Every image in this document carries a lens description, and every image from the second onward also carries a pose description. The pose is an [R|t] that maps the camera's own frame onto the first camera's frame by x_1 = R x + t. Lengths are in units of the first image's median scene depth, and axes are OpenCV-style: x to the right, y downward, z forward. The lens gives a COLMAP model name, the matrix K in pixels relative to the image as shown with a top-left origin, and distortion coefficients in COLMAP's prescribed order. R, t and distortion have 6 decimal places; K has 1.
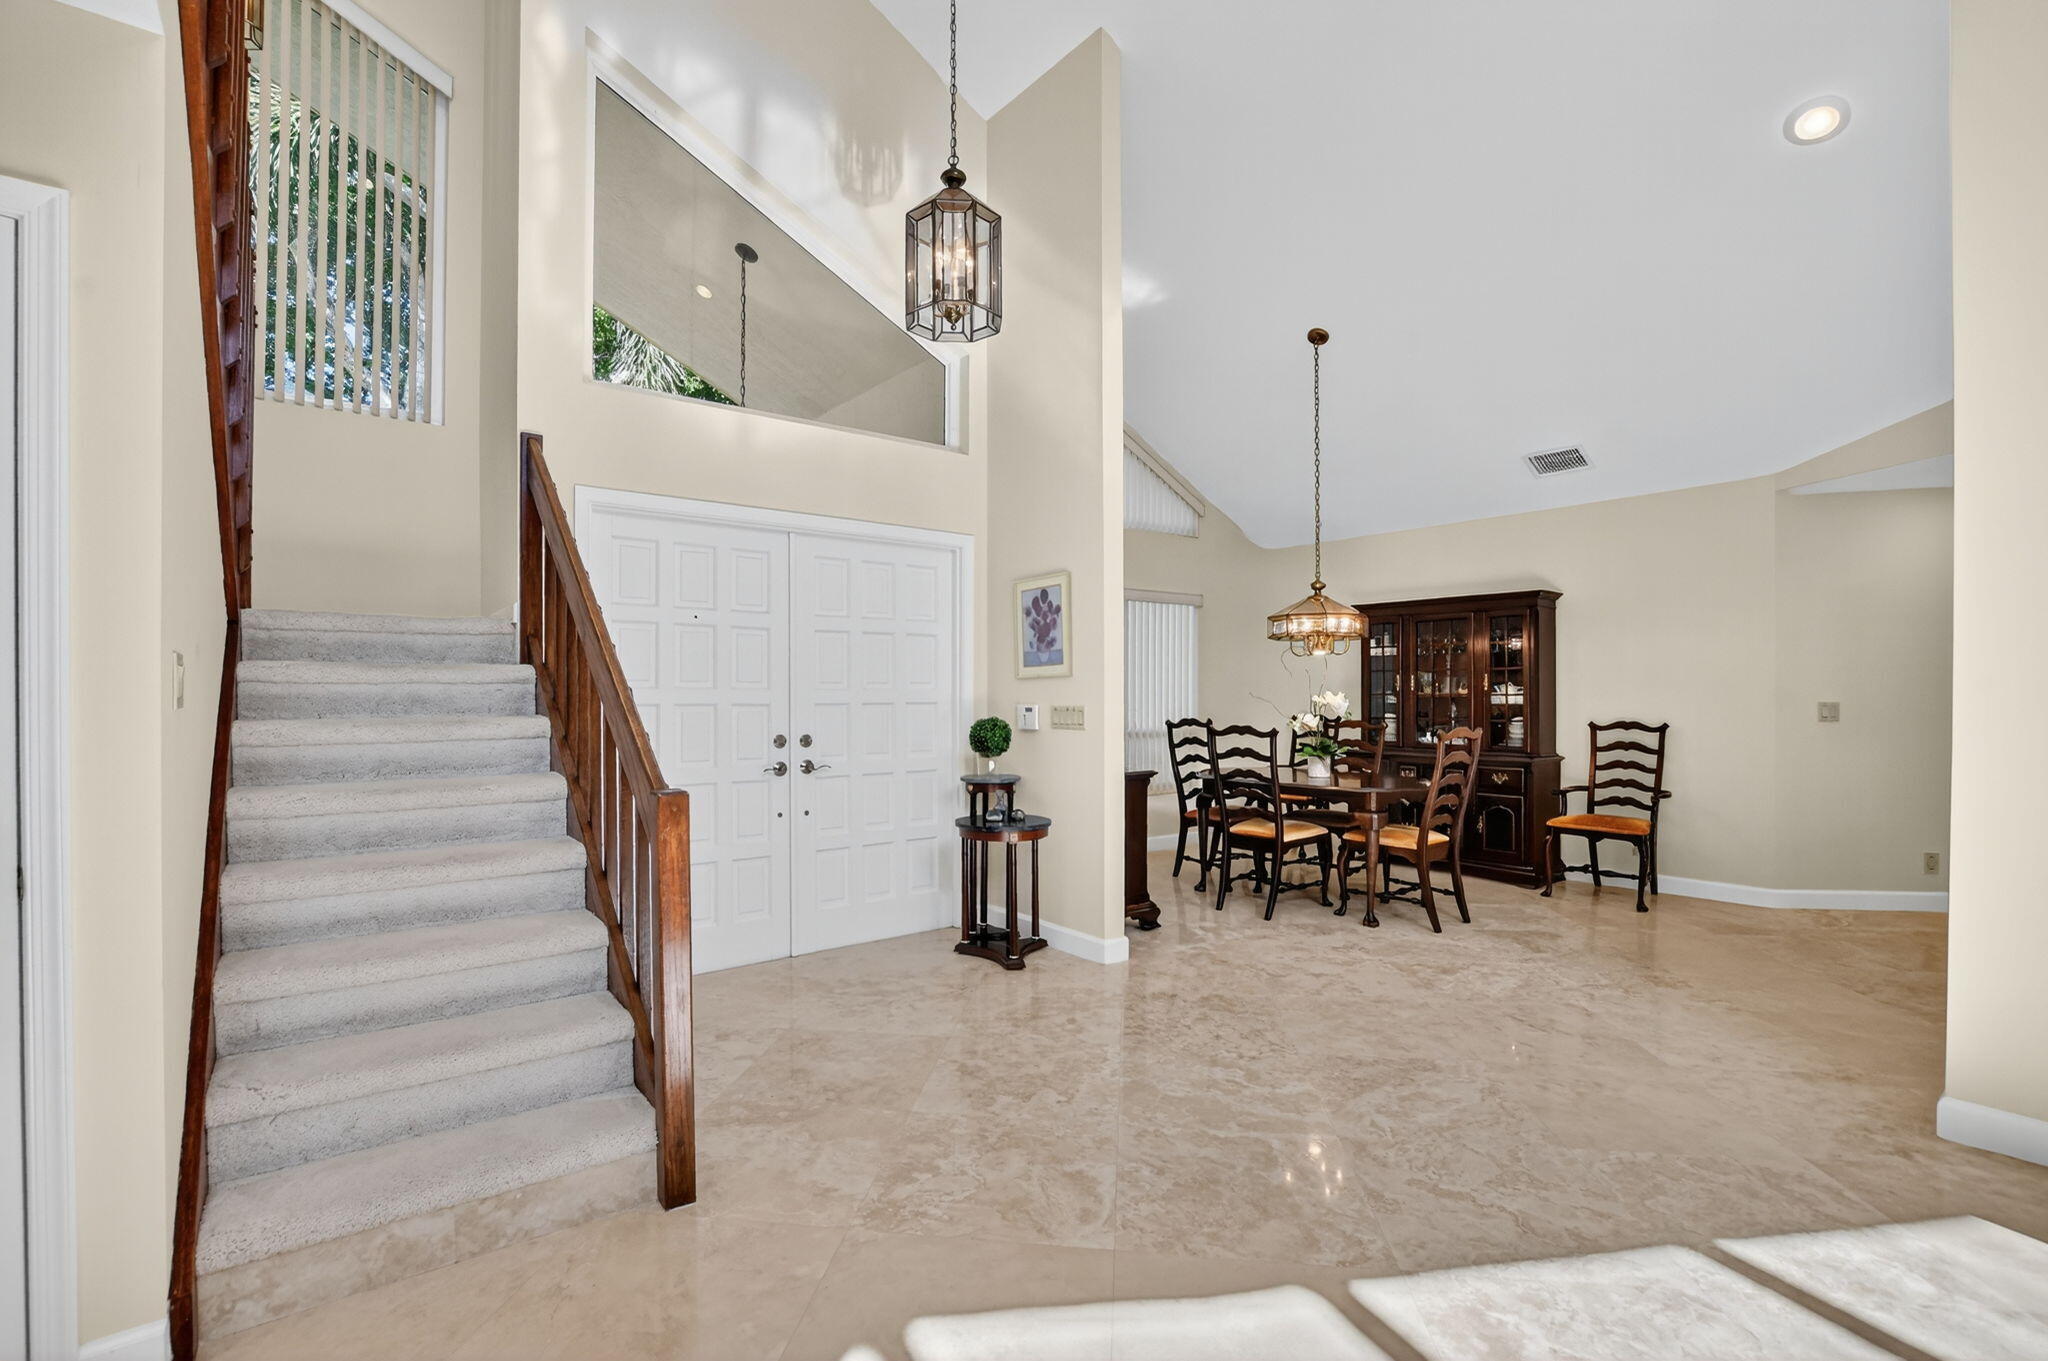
lens RADIAL K [[914.4, 0, 1011.5], [0, 914.4, 696.8], [0, 0, 1]] dist [-0.035606, 0.006712]
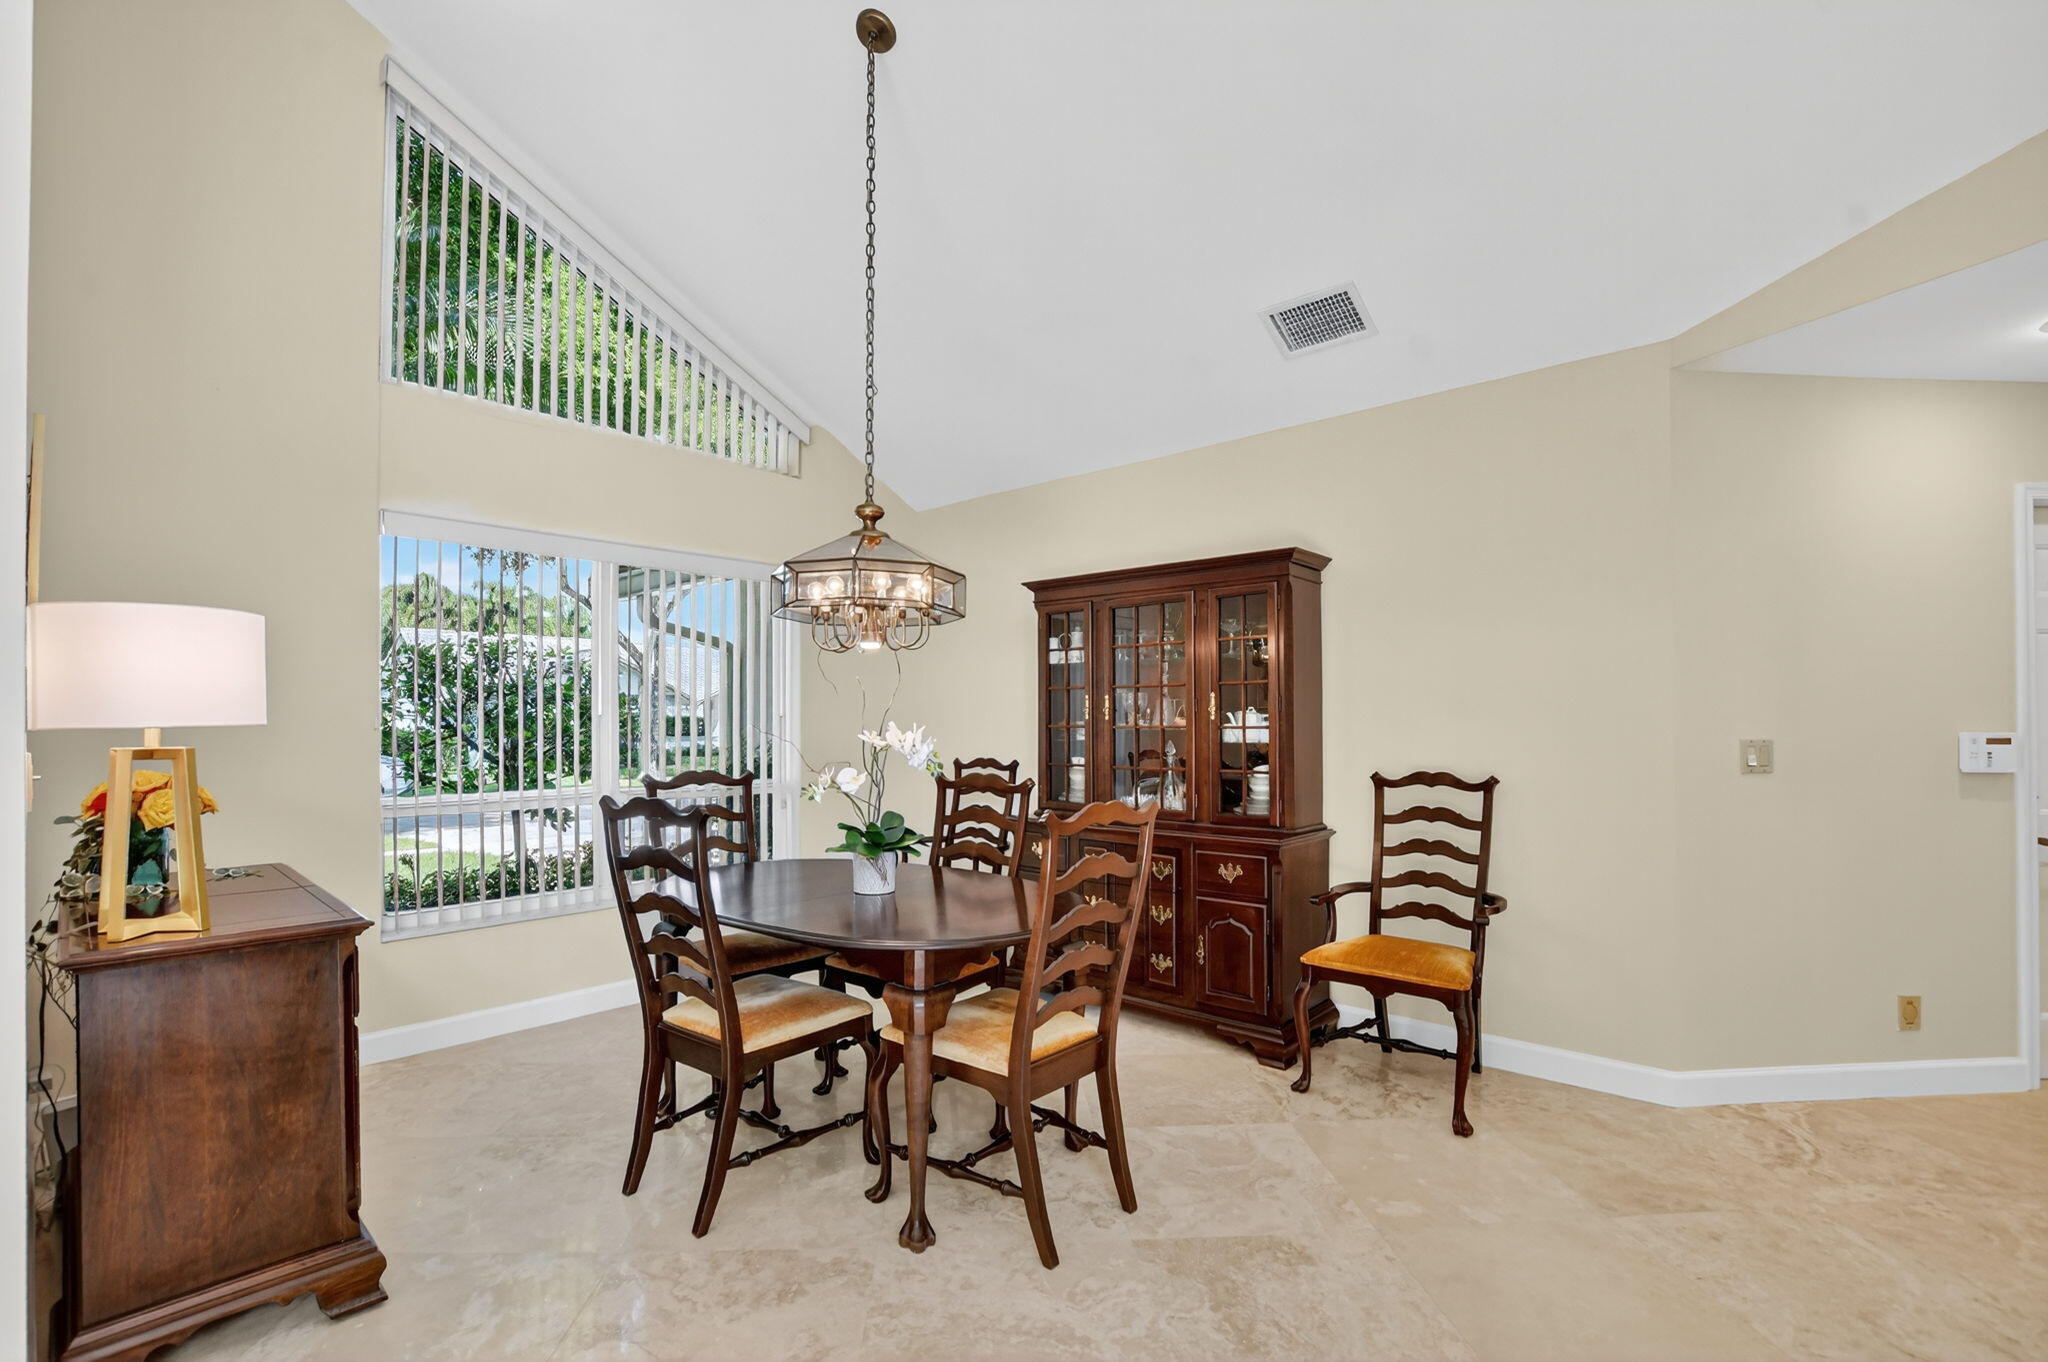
lens RADIAL K [[914.4, 0, 1011.1], [0, 914.4, 715.2], [0, 0, 1]] dist [-0.035606, 0.006712]
pose [[0.983700, 0.000268, 0.179818, 0.342841], [0.001988, 0.999922, -0.012364, -0.003563], [-0.179808, 0.012520, 0.983622, 0.520611]]
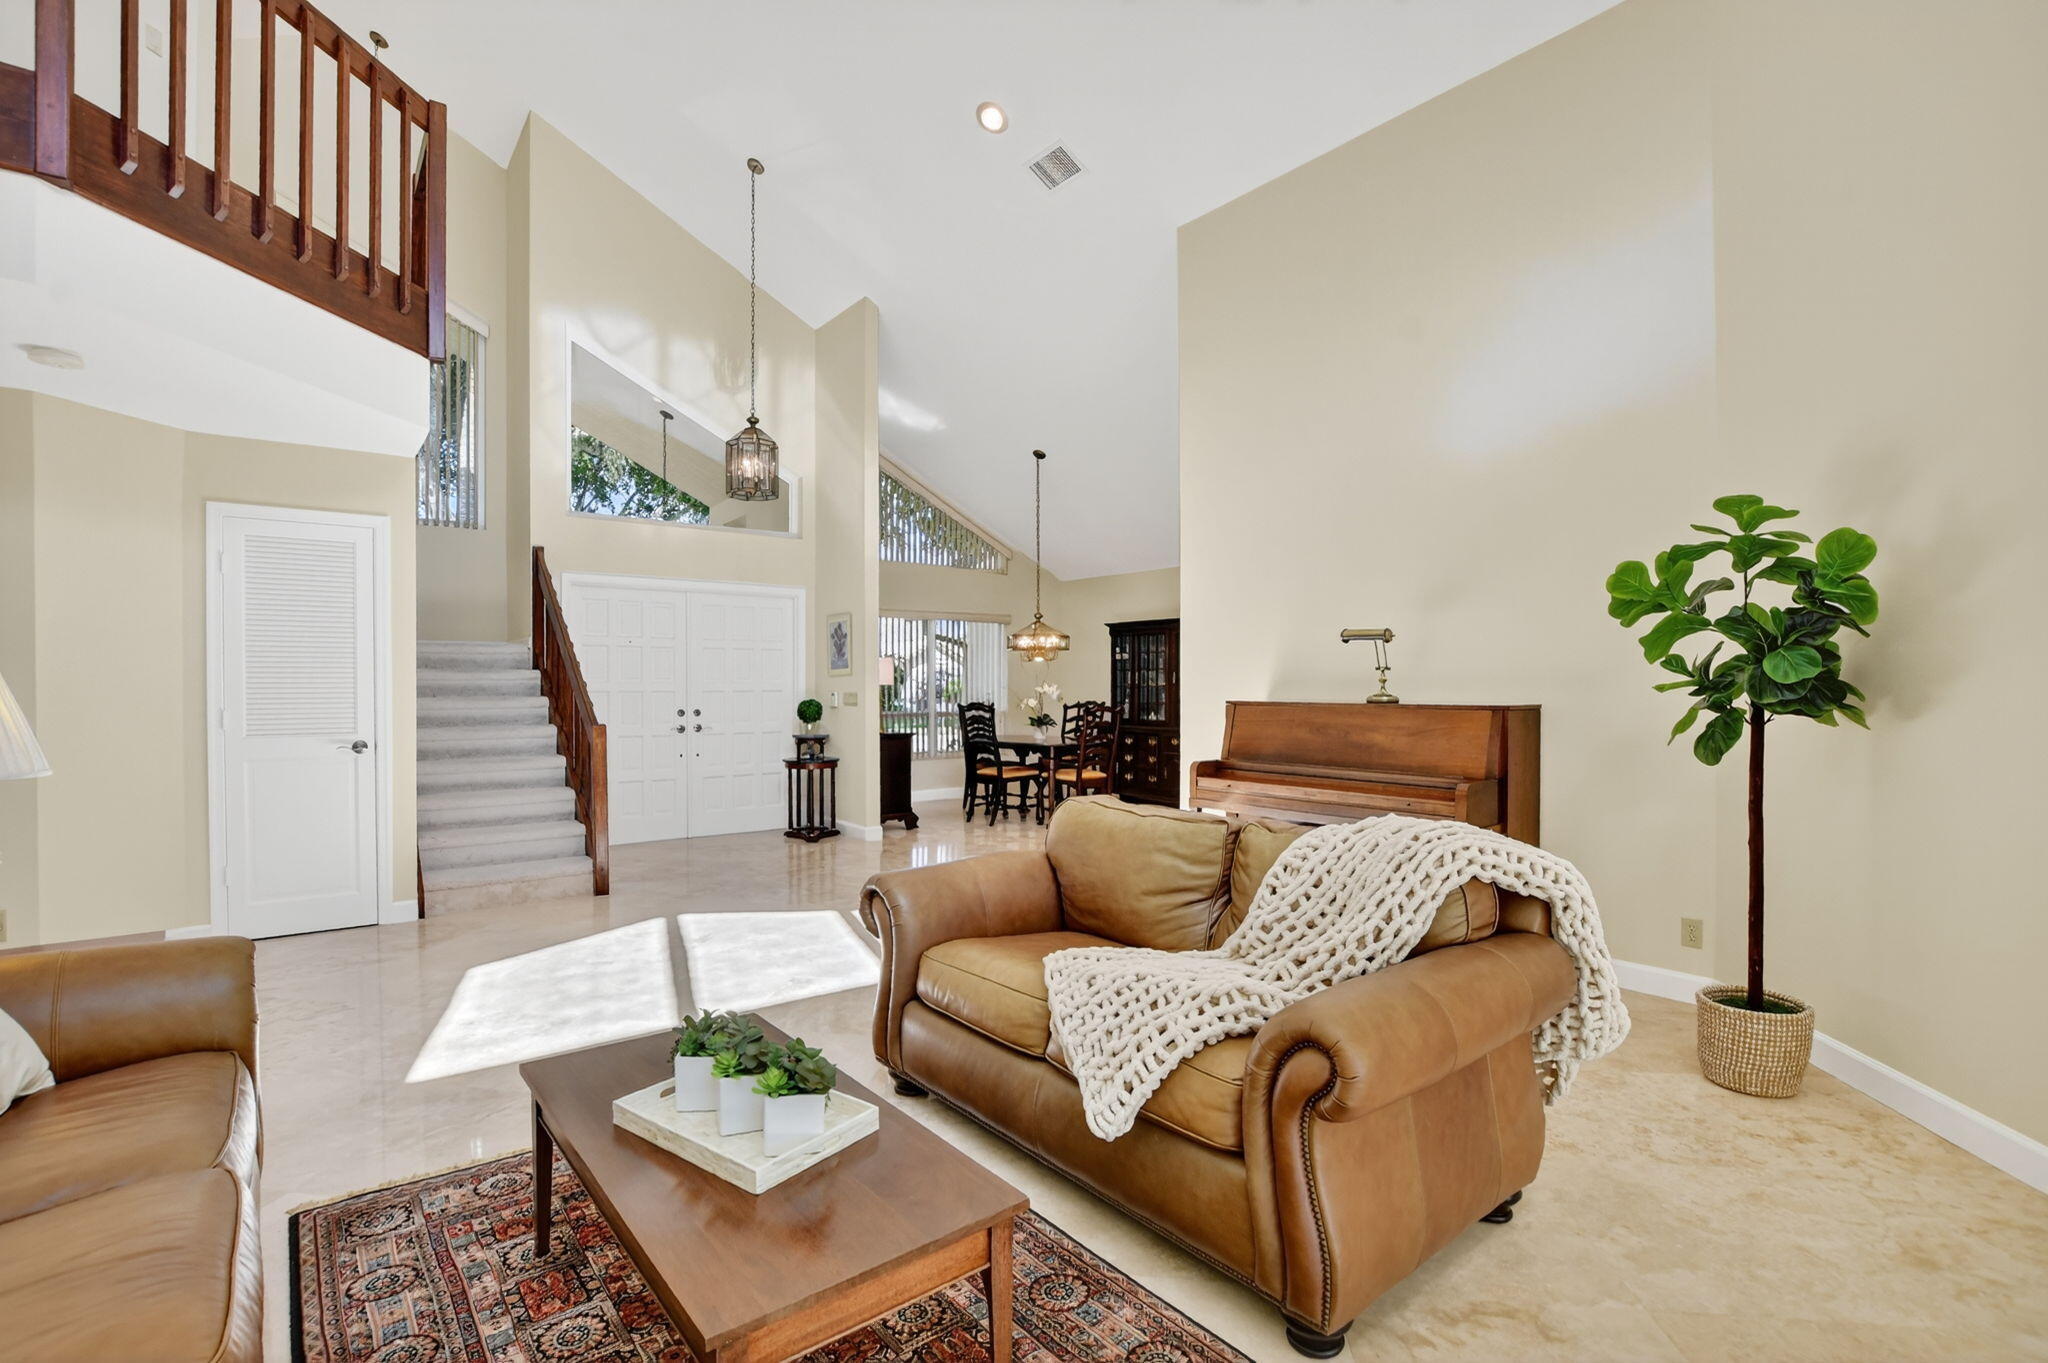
lens RADIAL K [[914.4, 0, 1008.6], [0, 914.4, 696.0], [0, 0, 1]] dist [-0.035606, 0.006712]
pose [[1.000000, -0.000290, 0.000506, 0.302189], [0.000286, 0.999980, 0.006360, 0.005102], [-0.000507, -0.006360, 0.999980, -0.599071]]
